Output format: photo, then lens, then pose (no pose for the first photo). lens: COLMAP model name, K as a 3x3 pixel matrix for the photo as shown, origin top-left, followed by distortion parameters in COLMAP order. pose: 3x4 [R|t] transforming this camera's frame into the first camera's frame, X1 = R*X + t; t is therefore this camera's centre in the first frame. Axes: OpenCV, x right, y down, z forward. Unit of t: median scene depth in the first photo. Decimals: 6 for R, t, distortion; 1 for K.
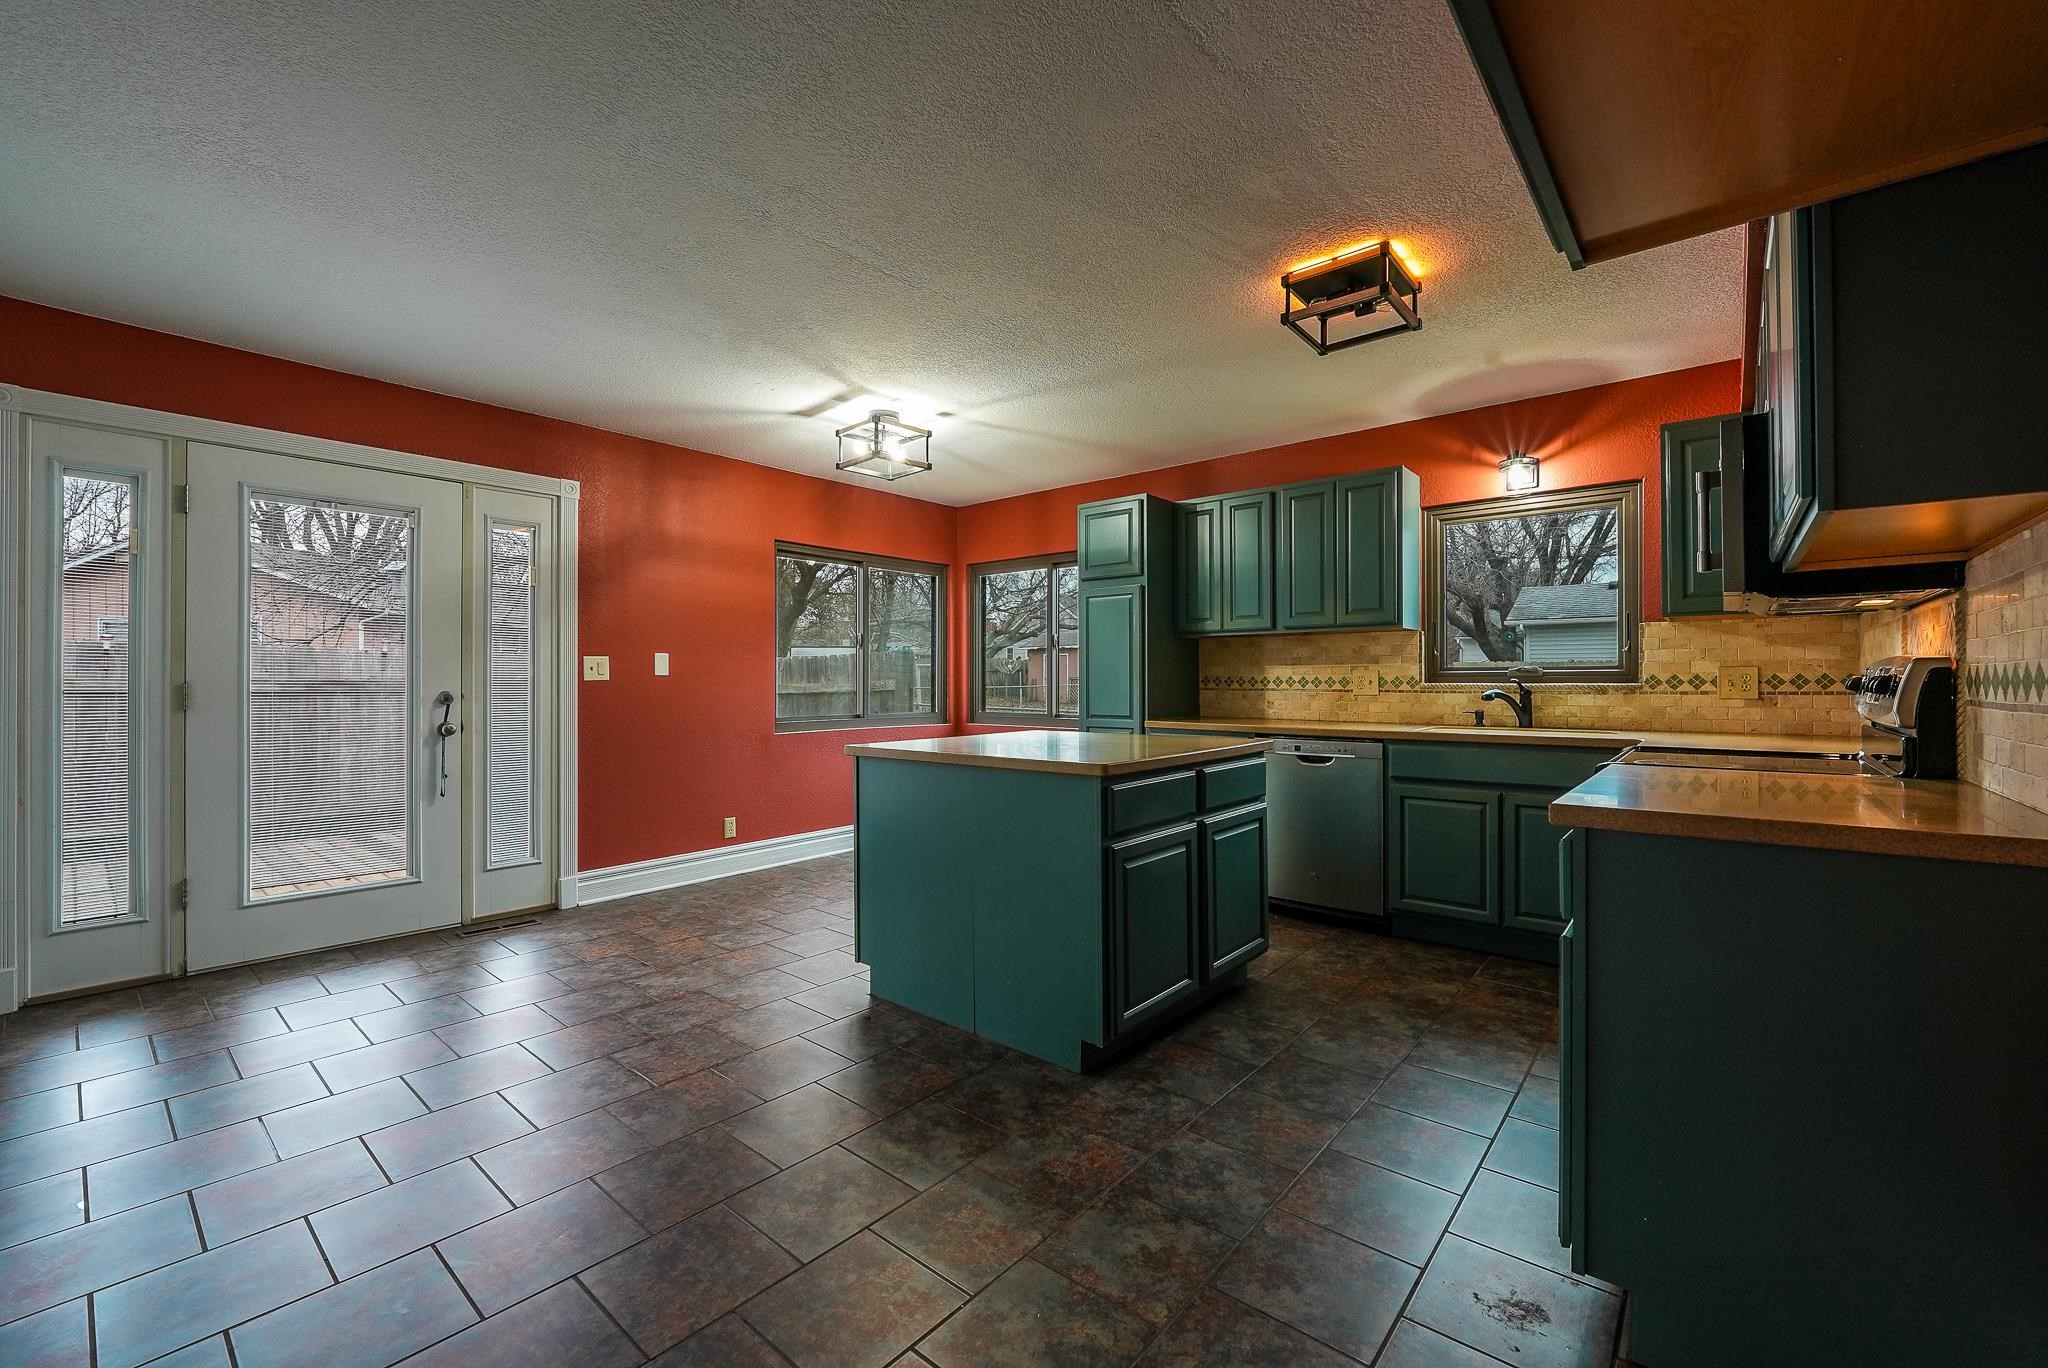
lens RADIAL K [[833.4, 0, 1021.0], [0, 833.4, 684.3], [0, 0, 1]] dist [-0.005344, -0.002420]
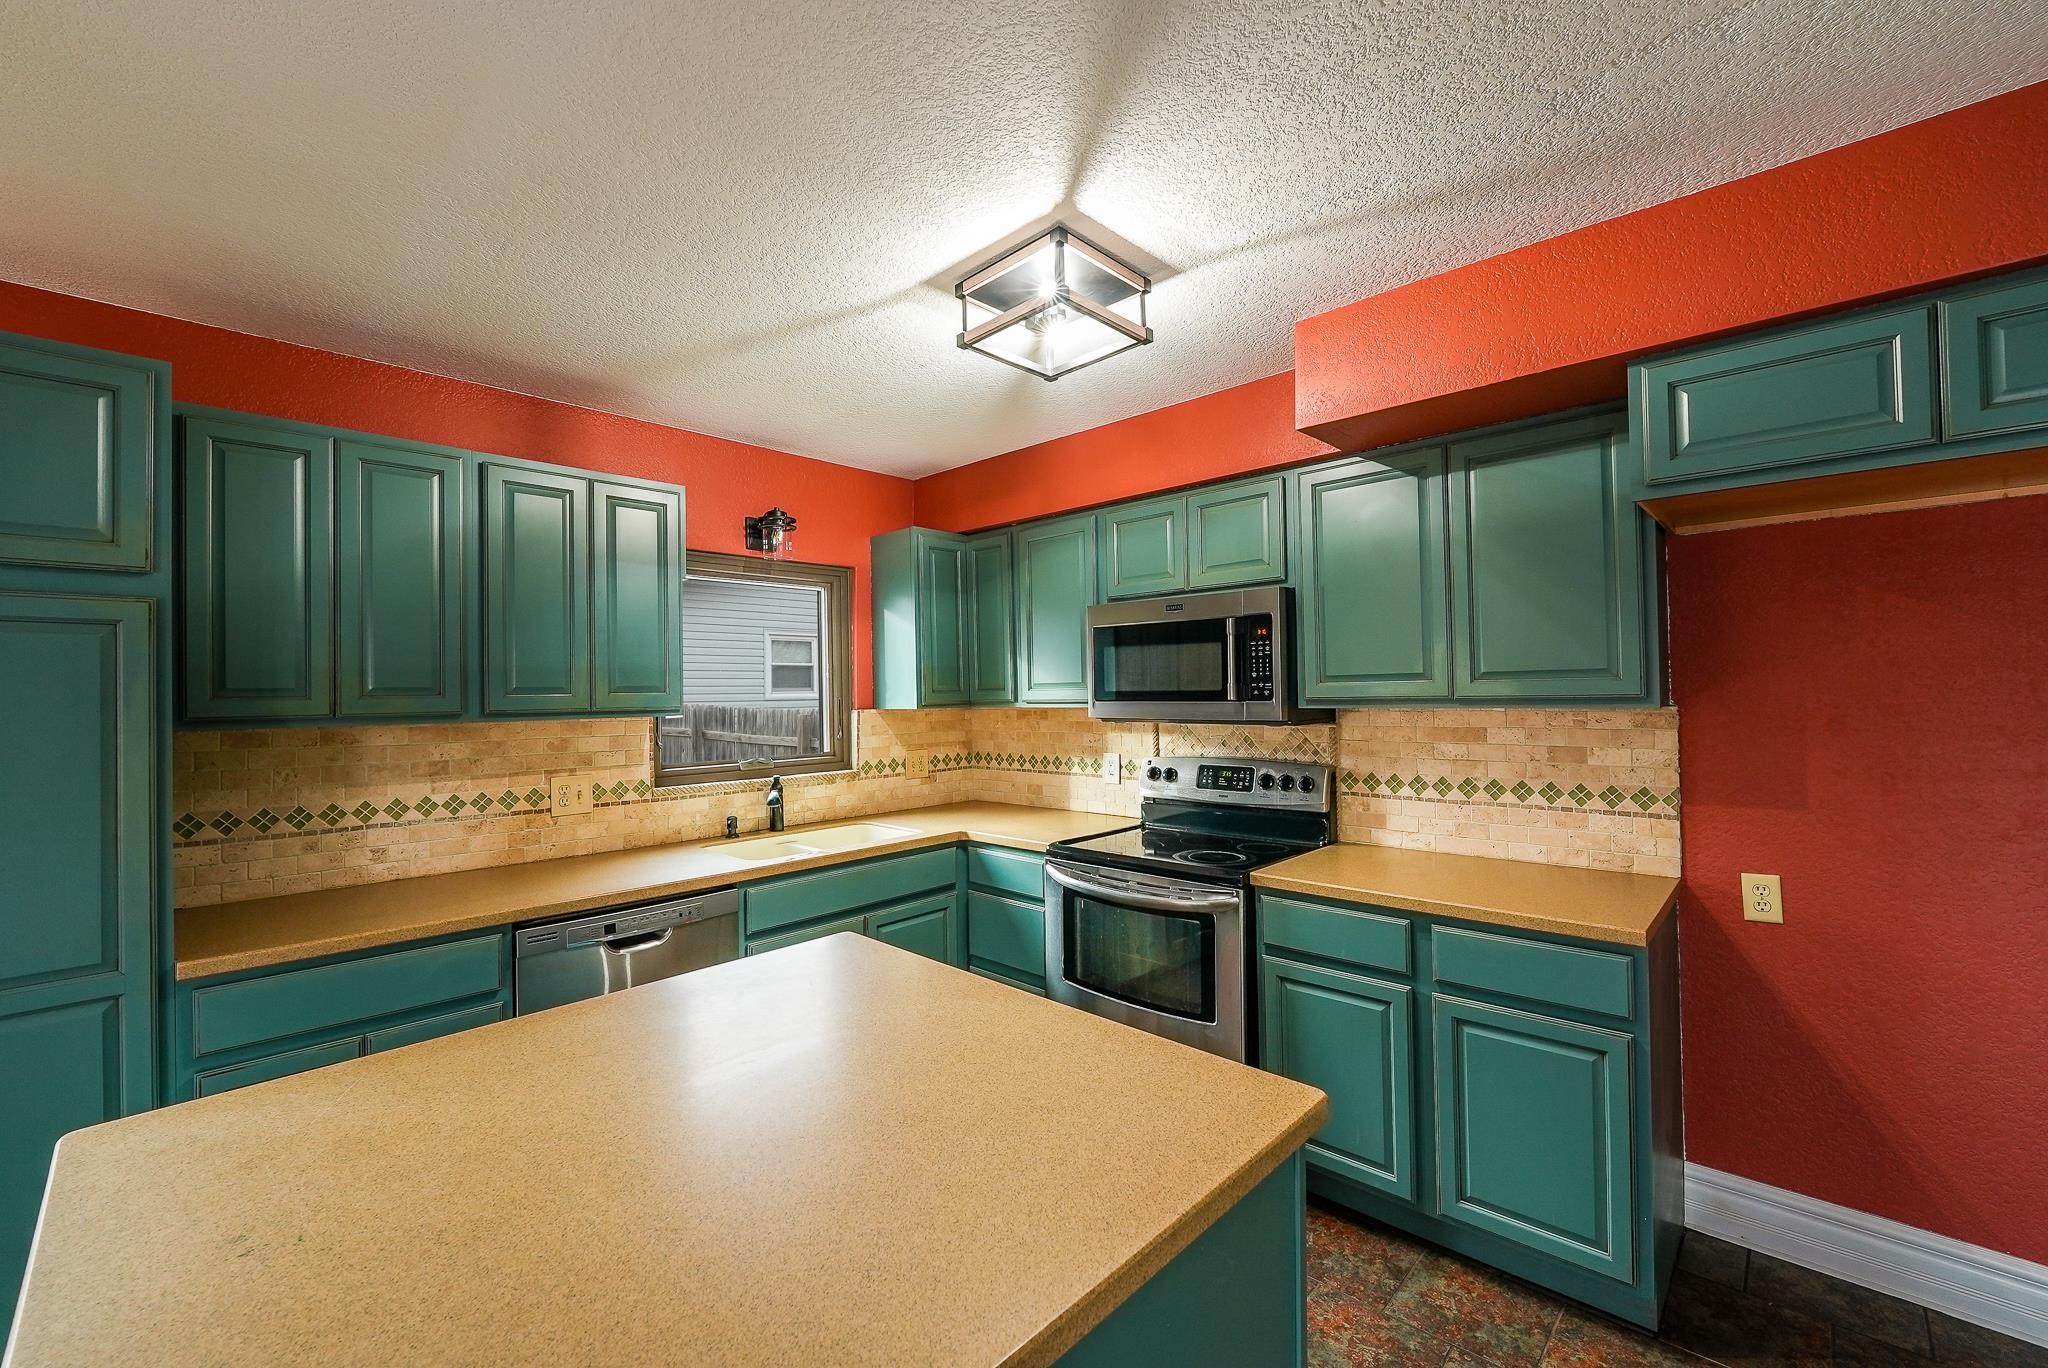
lens RADIAL K [[833.4, 0, 1022.1], [0, 833.4, 683.1], [0, 0, 1]] dist [-0.005344, -0.002420]
pose [[0.054314, 0.011898, 0.998453, -0.242029], [0.016739, 0.999778, -0.012825, -0.085393], [-0.998384, 0.017410, 0.054102, 0.704630]]
